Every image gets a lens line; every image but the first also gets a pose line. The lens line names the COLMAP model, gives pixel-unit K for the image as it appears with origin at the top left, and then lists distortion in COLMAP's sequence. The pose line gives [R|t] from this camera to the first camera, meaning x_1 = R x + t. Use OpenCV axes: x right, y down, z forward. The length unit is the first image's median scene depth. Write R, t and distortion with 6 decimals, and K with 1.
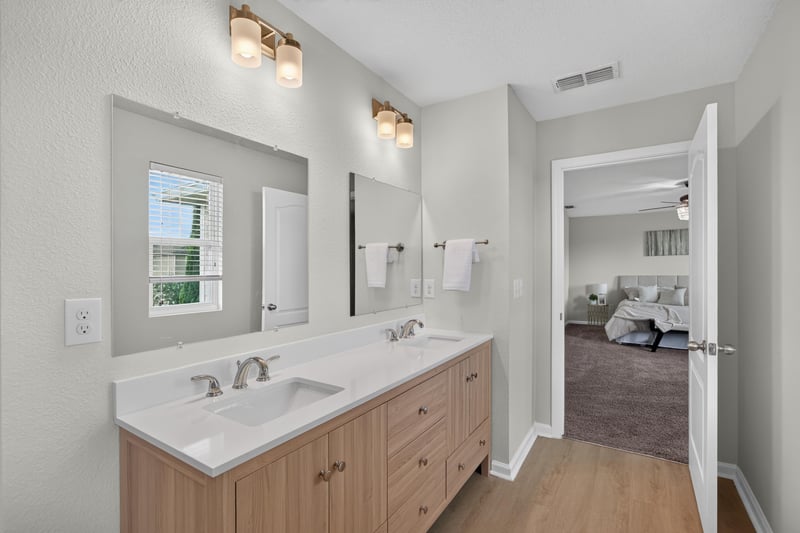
lens RADIAL K [[377.2, 0, 397.5], [0, 377.2, 266.9], [0, 0, 1]] dist [-0.009107, 0.000376]
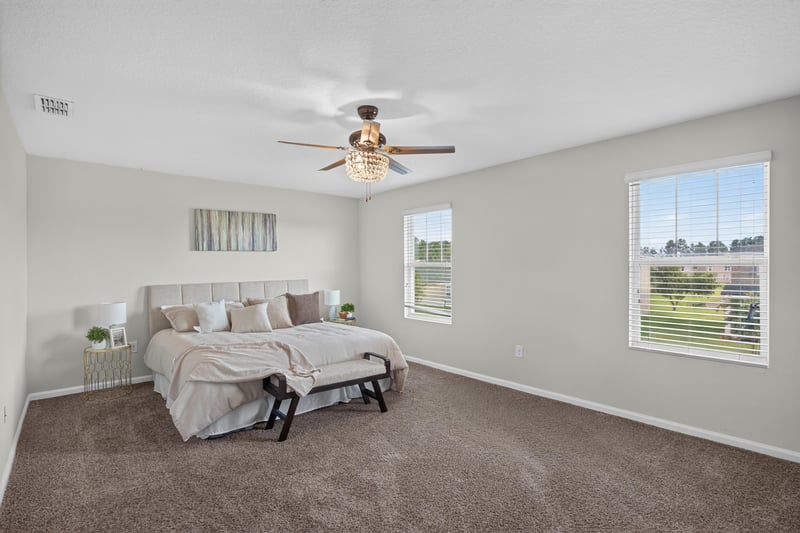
lens RADIAL K [[377.2, 0, 397.5], [0, 377.2, 266.9], [0, 0, 1]] dist [-0.009107, 0.000376]
pose [[0.265296, 0.002785, 0.964163, 0.180775], [-0.004178, 0.999990, -0.001739, -0.003327], [-0.964158, -0.003567, 0.265305, 0.548801]]
